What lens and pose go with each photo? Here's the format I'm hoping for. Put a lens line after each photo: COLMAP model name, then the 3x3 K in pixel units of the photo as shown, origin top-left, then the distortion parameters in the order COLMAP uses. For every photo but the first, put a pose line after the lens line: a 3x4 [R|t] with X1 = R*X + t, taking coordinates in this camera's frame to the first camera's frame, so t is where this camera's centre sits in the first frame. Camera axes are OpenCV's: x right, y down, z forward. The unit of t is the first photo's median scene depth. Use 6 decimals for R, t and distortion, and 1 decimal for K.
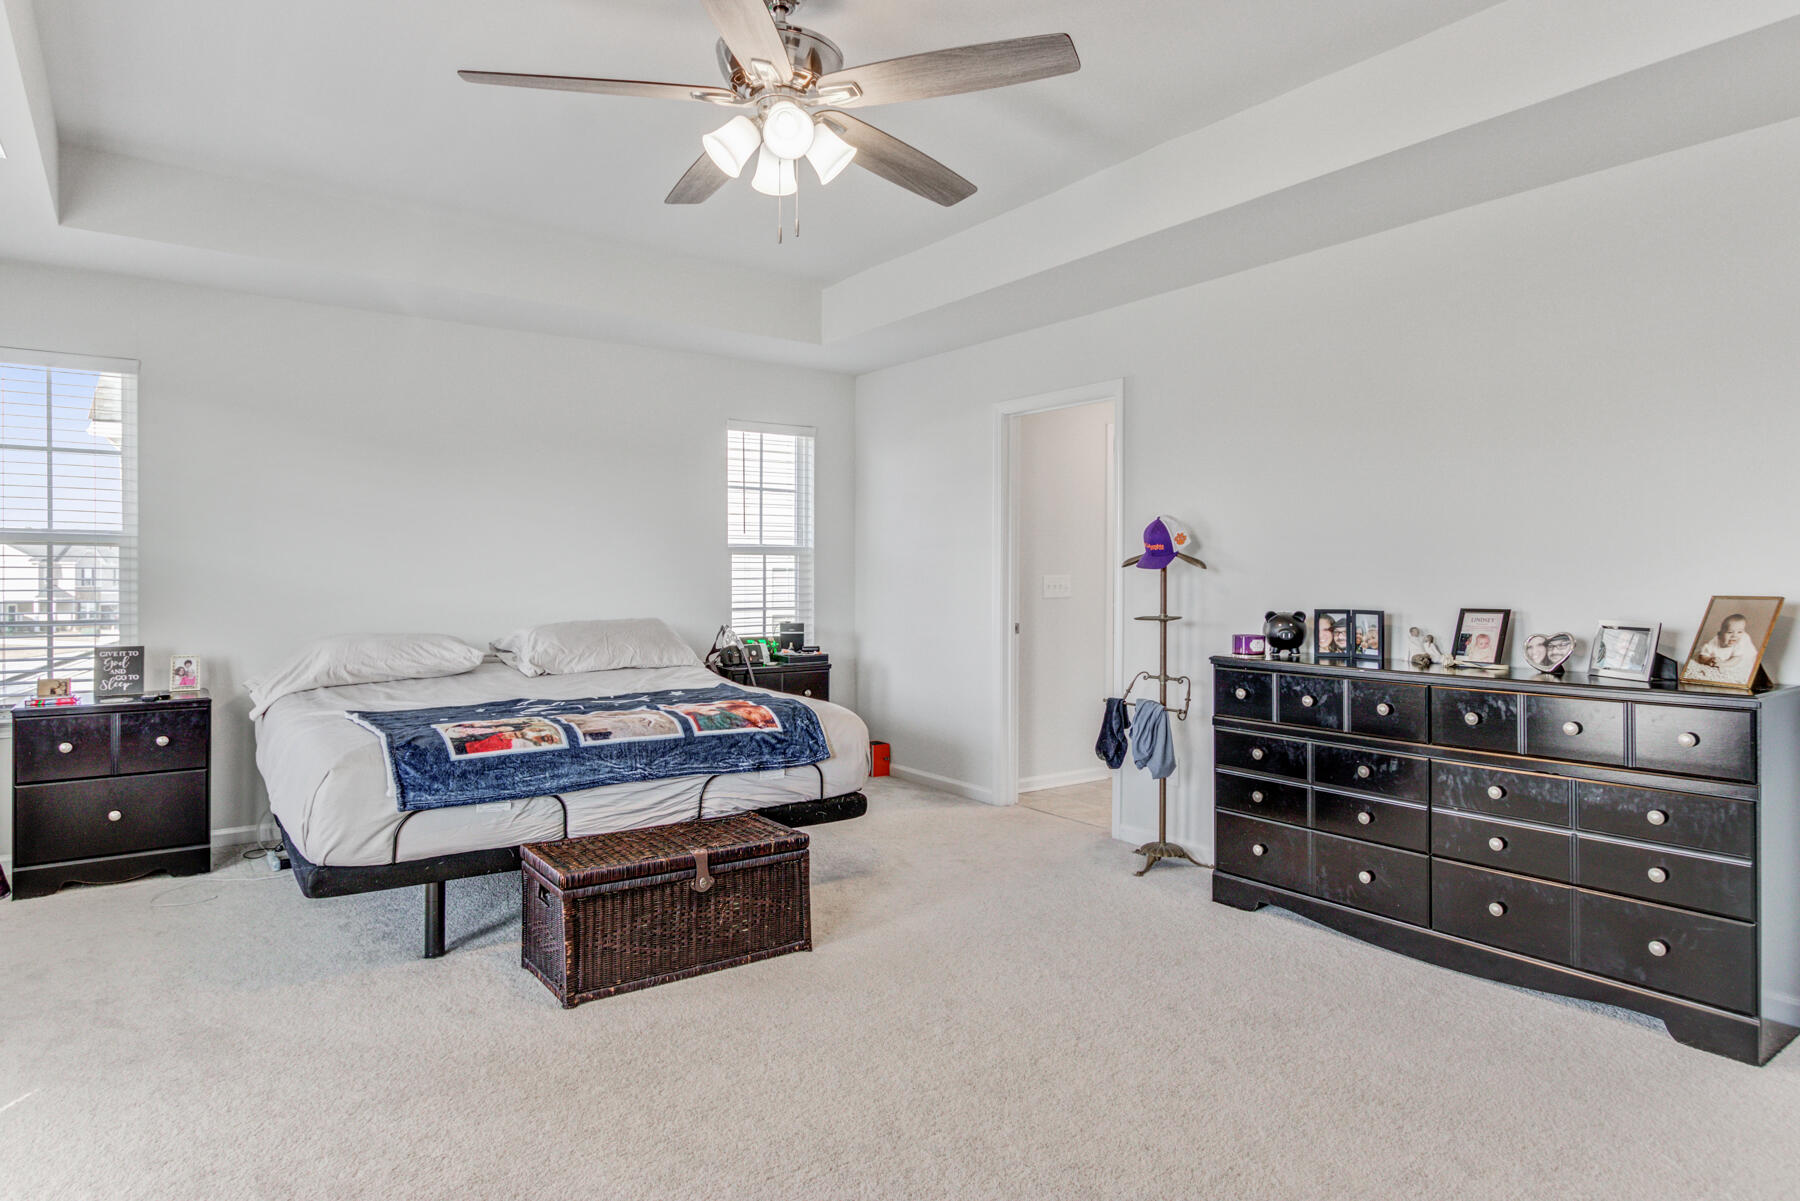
lens RADIAL K [[1031.2, 0, 900.0], [0, 1031.2, 600.5], [0, 0, 1]] dist [-0.000245, 0.000293]
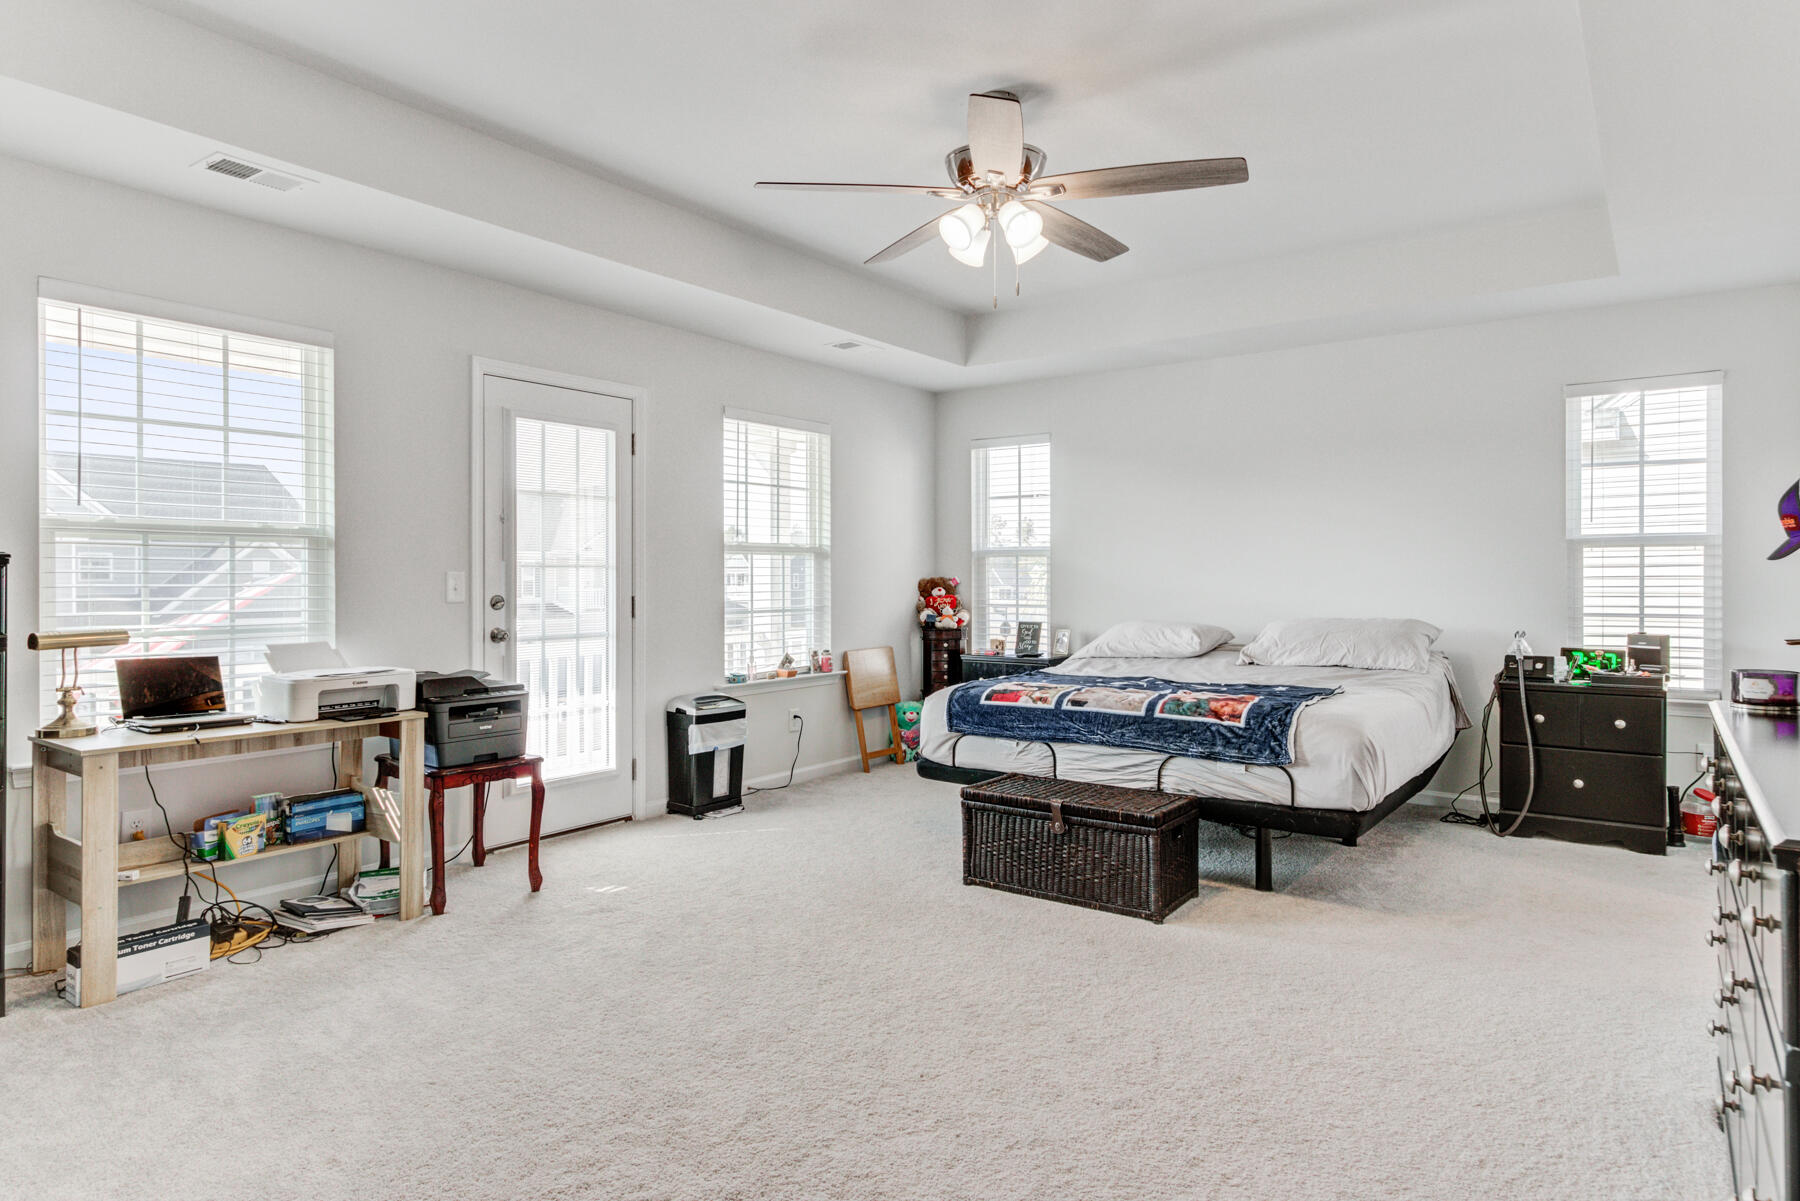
lens RADIAL K [[1067.4, 0, 898.6], [0, 1067.4, 596.4], [0, 0, 1]] dist [0.002182, 0.000960]
pose [[0.316752, 0.015783, -0.948377, 0.805583], [-0.018797, 0.999770, 0.010360, -0.007404], [0.948322, 0.014545, 0.316975, 0.354175]]
